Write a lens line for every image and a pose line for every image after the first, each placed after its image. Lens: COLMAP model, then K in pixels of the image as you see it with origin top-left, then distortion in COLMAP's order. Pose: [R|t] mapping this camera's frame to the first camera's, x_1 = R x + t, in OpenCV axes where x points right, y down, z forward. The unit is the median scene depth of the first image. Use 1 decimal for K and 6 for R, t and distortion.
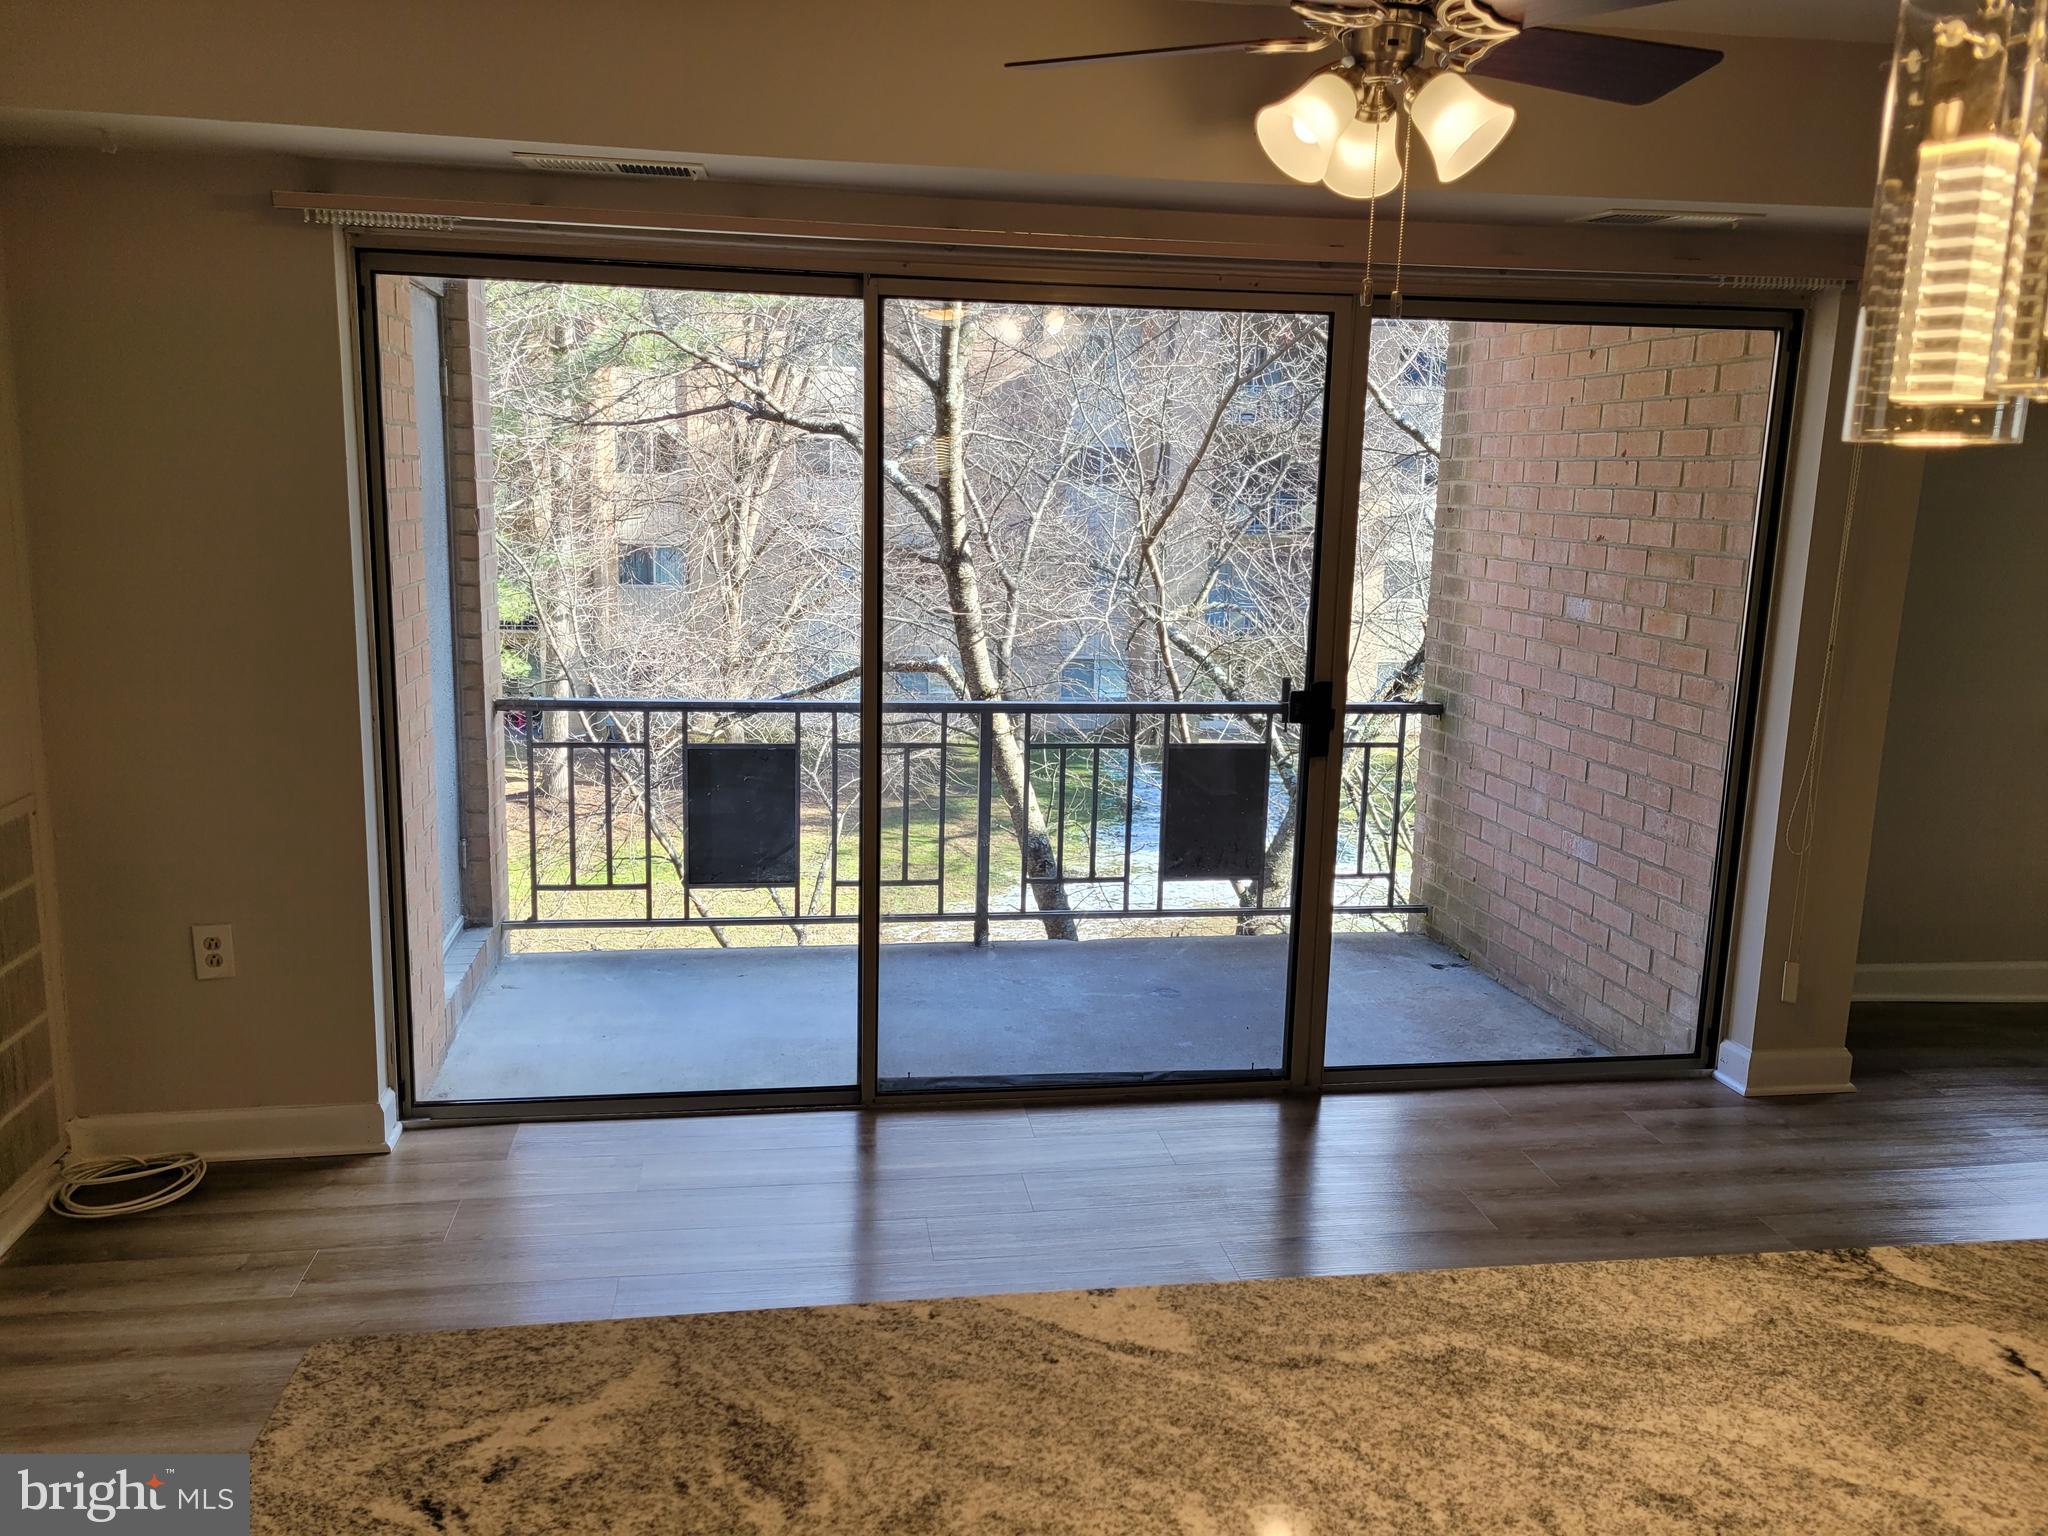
lens RADIAL K [[1534.4, 0, 1032.3], [0, 1534.4, 770.1], [0, 0, 1]] dist [0.048461, -0.033880]
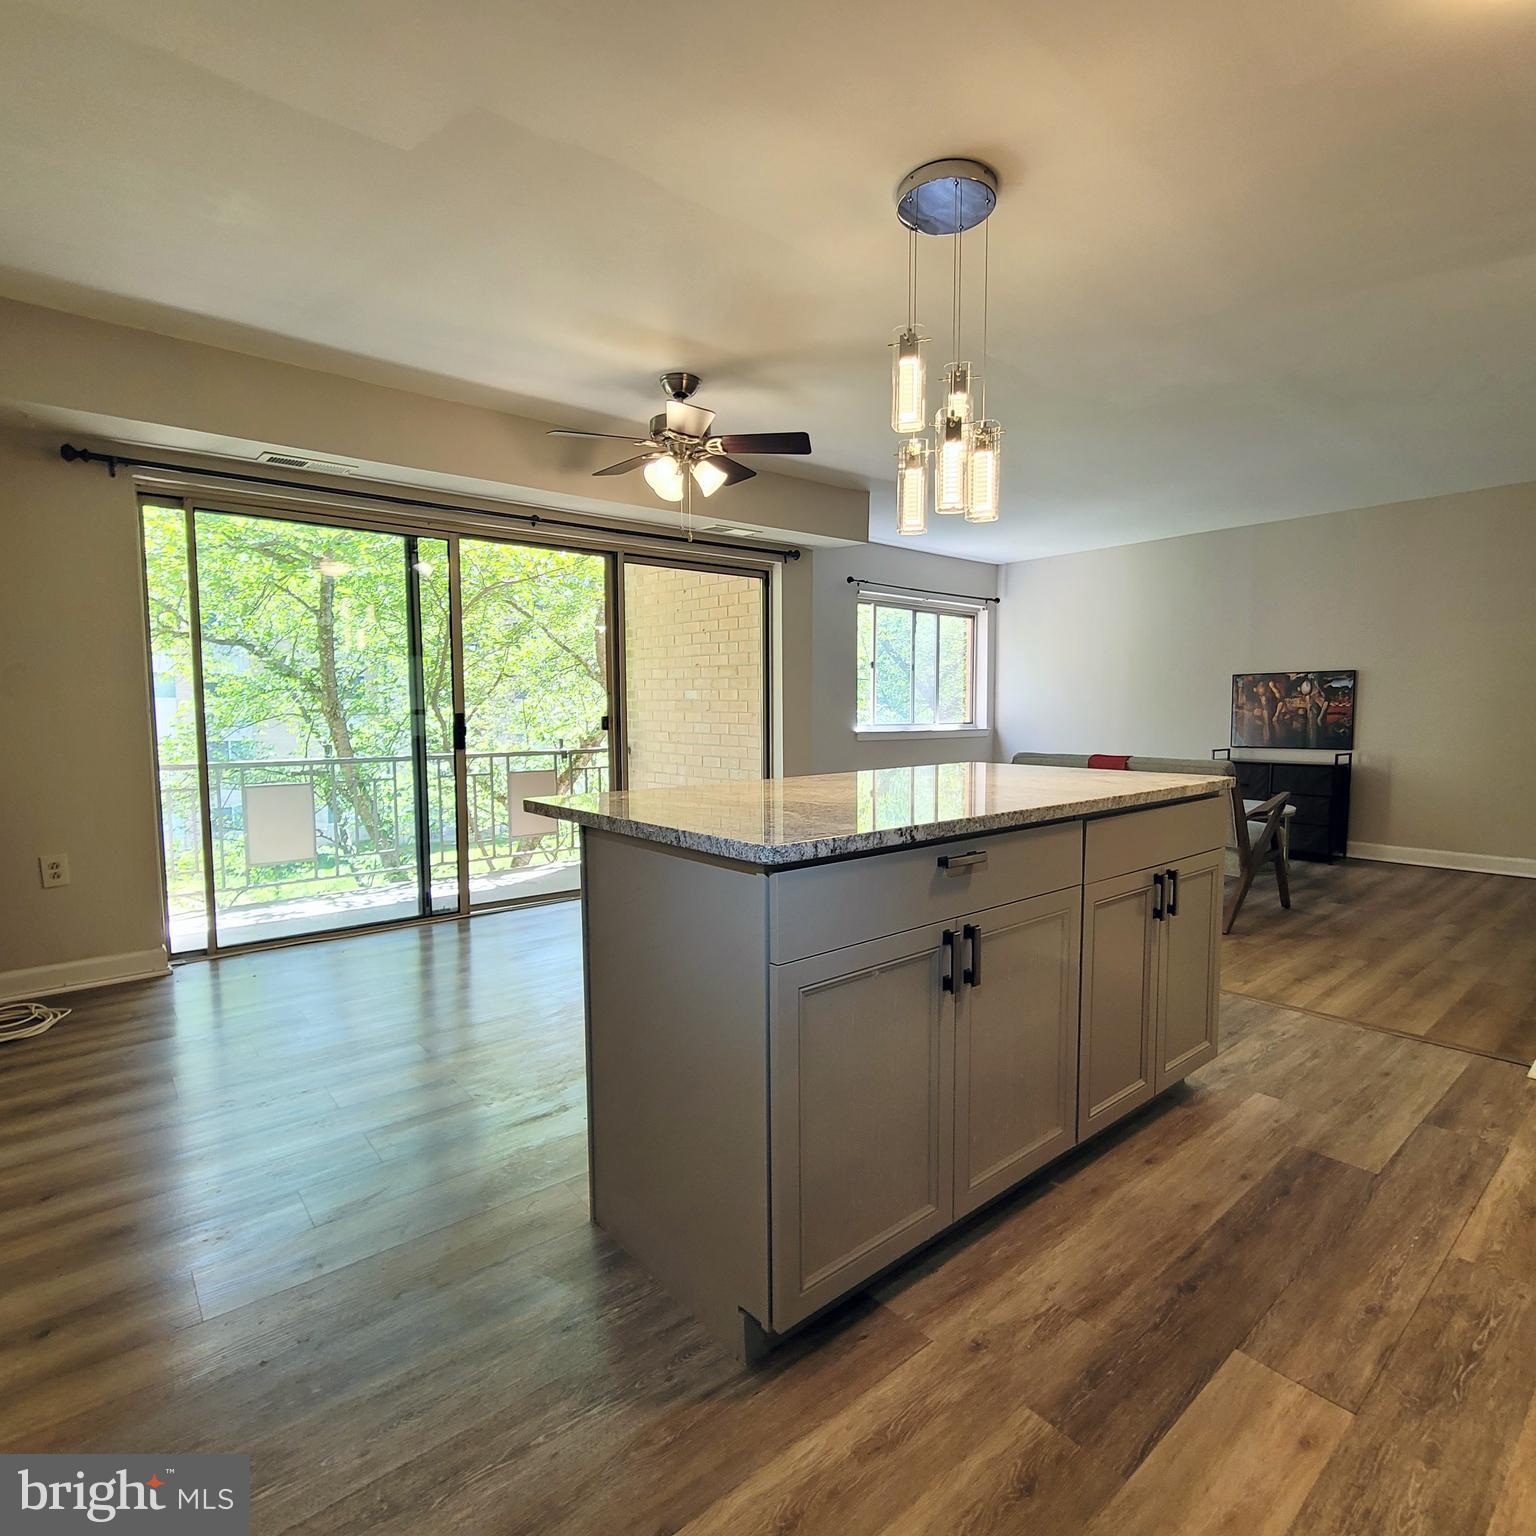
lens RADIAL K [[835.7, 0, 769.6], [0, 835.7, 777.3], [0, 0, 1]] dist [-0.002348, 0.000305]
pose [[0.858084, -0.073347, 0.508244, -0.490735], [0.120693, 0.990828, -0.060779, 0.270644], [-0.499124, 0.113495, 0.859066, -0.381155]]
